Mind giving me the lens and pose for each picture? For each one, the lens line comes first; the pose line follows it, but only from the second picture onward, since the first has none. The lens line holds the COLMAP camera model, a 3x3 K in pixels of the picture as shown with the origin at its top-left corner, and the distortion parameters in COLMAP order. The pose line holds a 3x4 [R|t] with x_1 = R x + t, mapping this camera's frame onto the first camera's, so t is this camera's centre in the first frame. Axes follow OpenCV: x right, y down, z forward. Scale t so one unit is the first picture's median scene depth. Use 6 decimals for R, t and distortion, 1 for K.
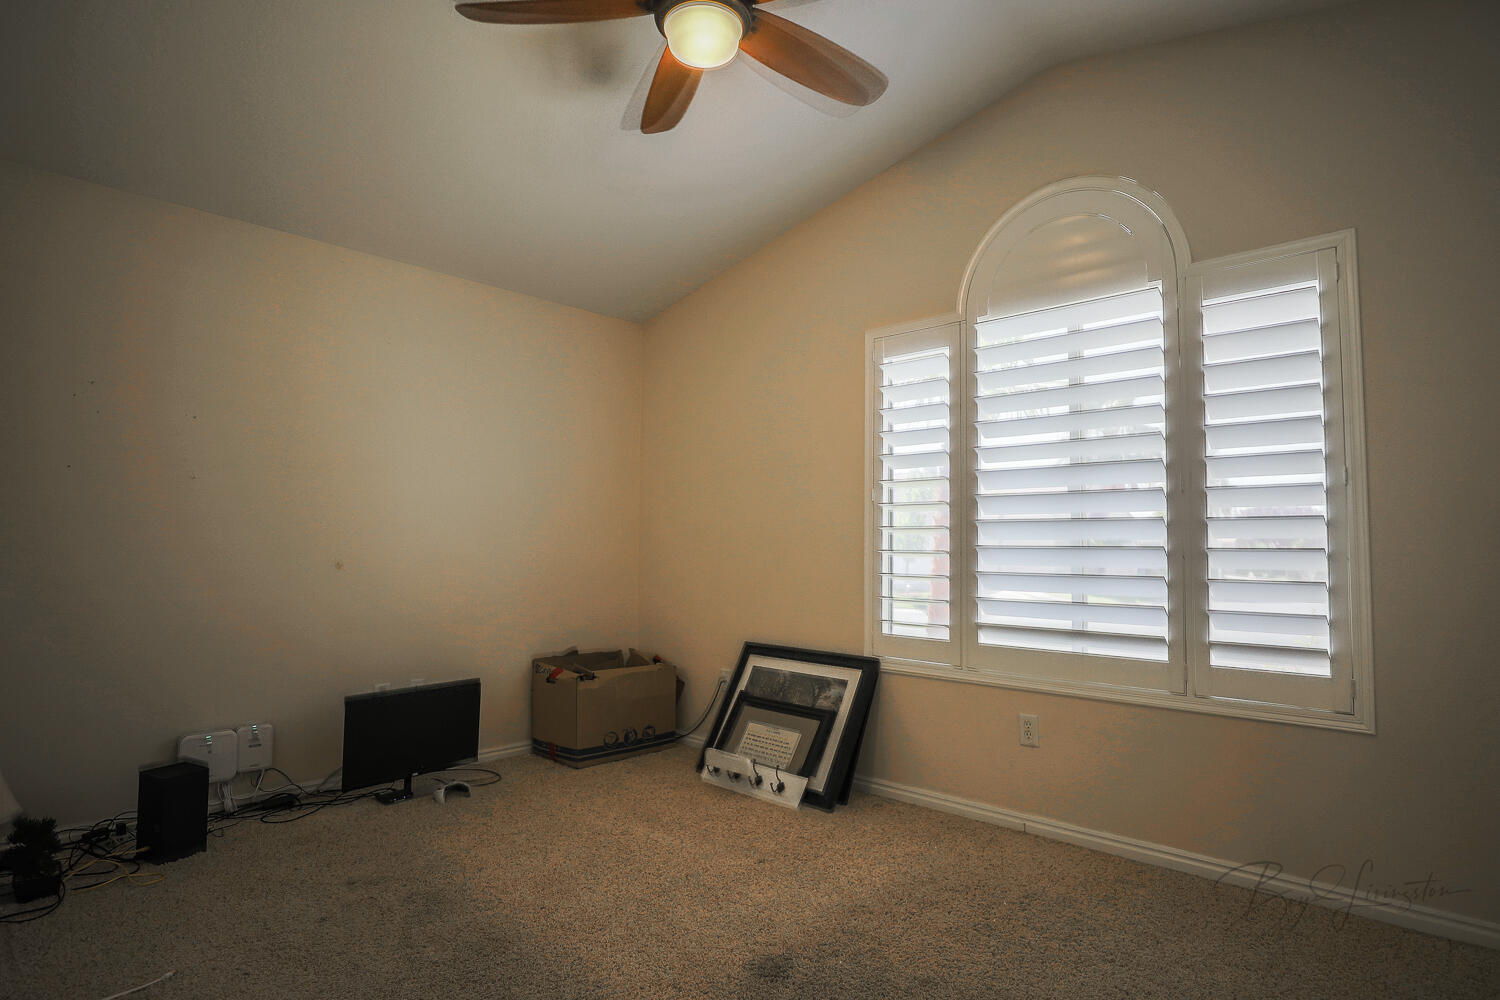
lens RADIAL K [[743.9, 0, 750.0], [0, 743.9, 503.2], [0, 0, 1]] dist [-0.042882, 0.012040]
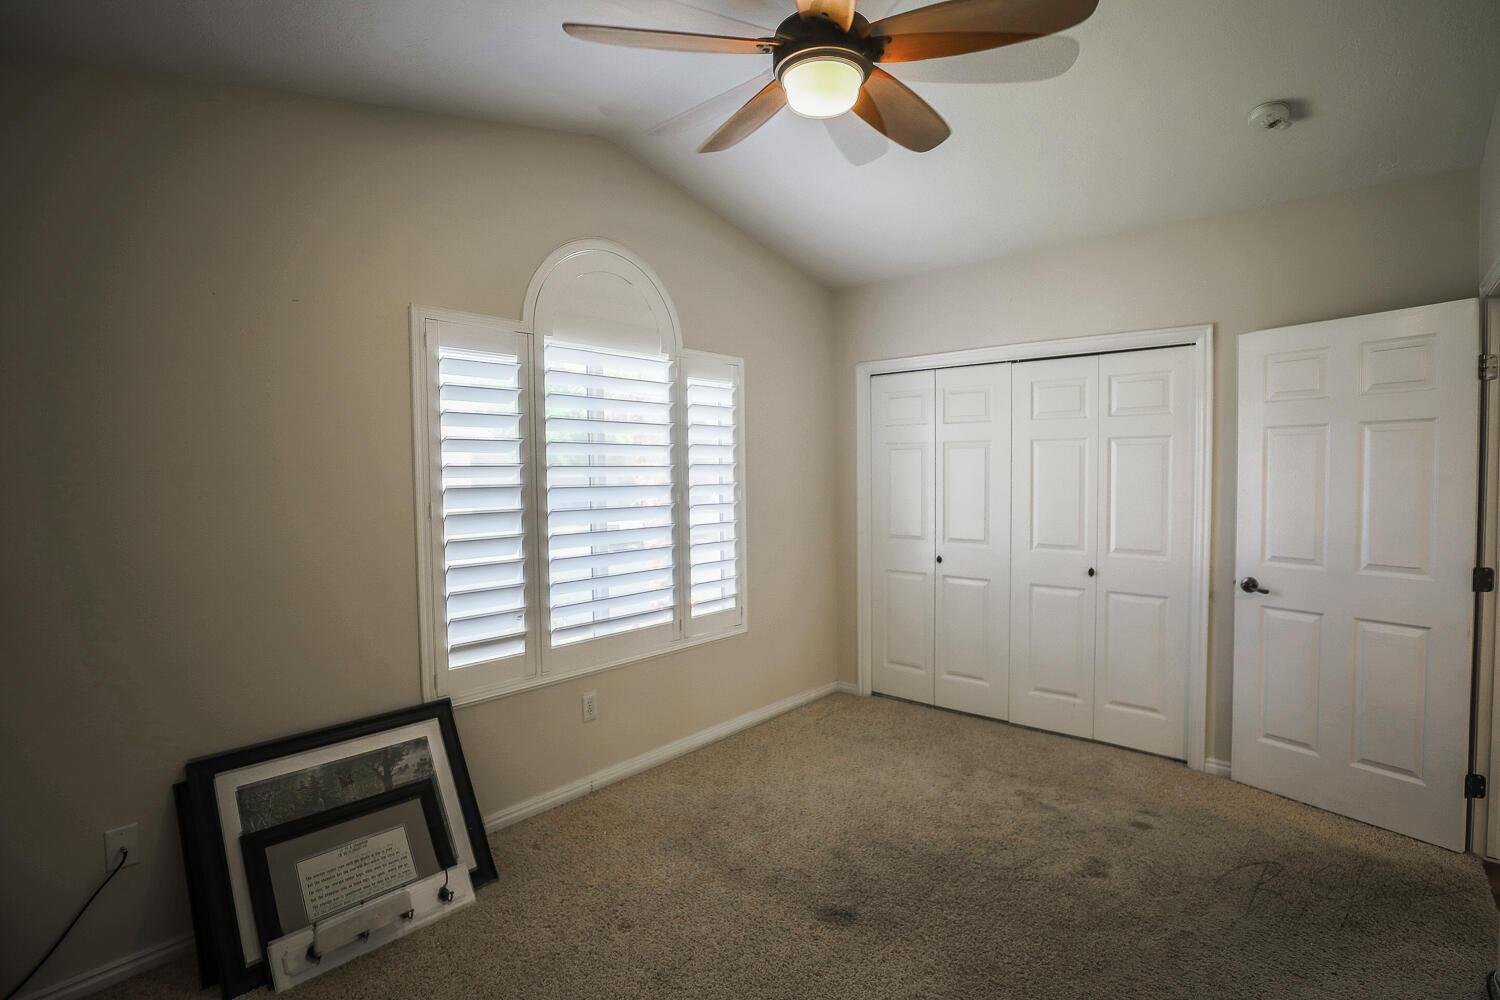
lens RADIAL K [[743.9, 0, 750.0], [0, 743.9, 503.2], [0, 0, 1]] dist [-0.042882, 0.012040]
pose [[-0.038296, -0.054067, 0.997803, -0.729703], [-0.049298, 0.997422, 0.052154, -0.085560], [-0.998050, -0.047192, -0.040863, 0.734280]]
